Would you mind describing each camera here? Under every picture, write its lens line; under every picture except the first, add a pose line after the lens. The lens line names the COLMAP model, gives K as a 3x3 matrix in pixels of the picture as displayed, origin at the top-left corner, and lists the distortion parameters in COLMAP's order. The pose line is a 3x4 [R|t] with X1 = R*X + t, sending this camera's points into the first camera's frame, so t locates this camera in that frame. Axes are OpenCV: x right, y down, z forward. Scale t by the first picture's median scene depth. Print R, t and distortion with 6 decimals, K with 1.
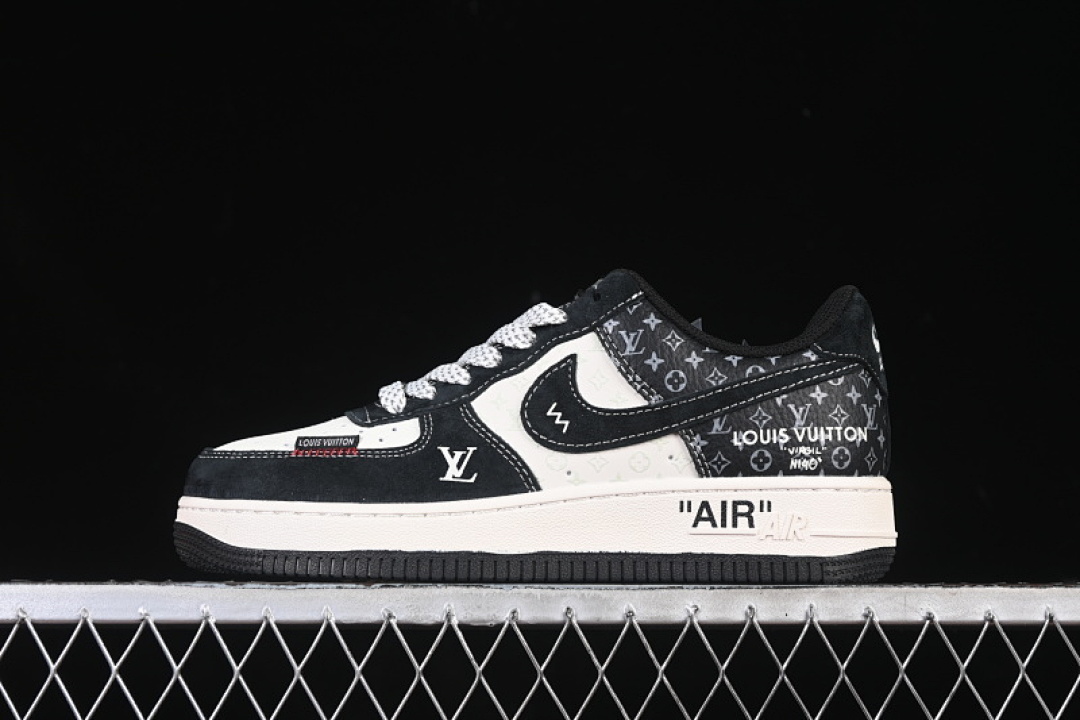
lens RADIAL K [[2461.2, 0, 536.7], [0, 2461.2, 361.2], [0, 0, 1]] dist [0.023183, 0.000000]
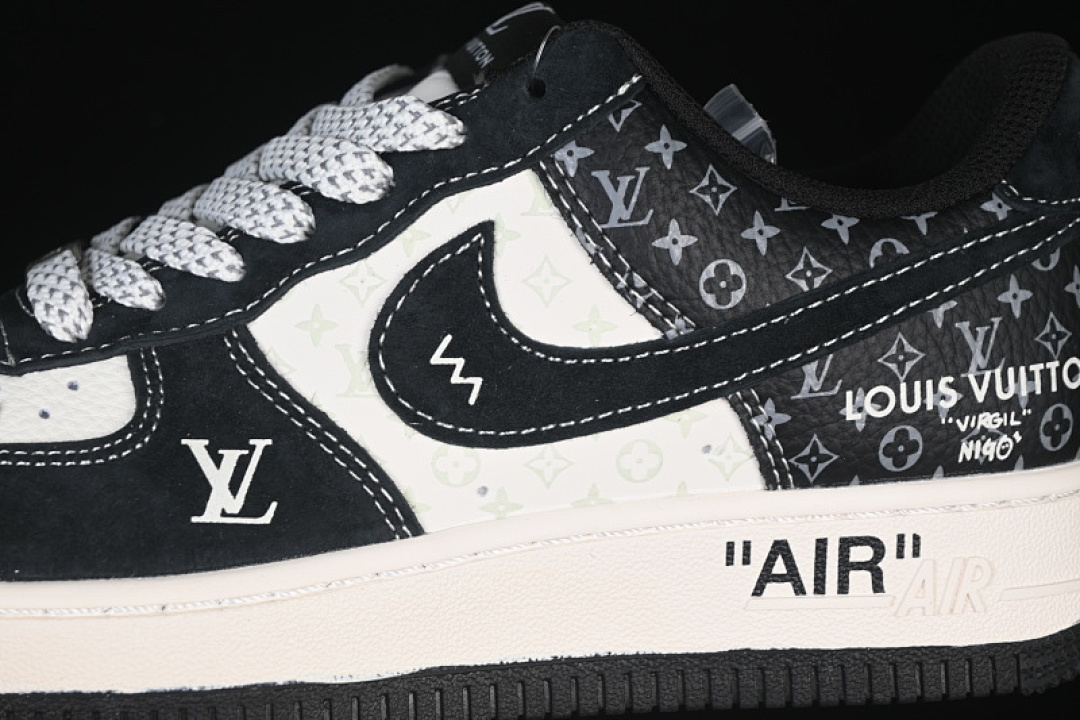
lens RADIAL K [[2461.2, 0, 548.5], [0, 2461.2, 356.8], [0, 0, 1]] dist [0.023183, 0.000000]
pose [[0.981516, -0.041846, 0.186751, -0.057678], [-0.002118, 0.973368, 0.229240, -0.080752], [-0.191371, -0.225398, 0.955287, 0.575697]]
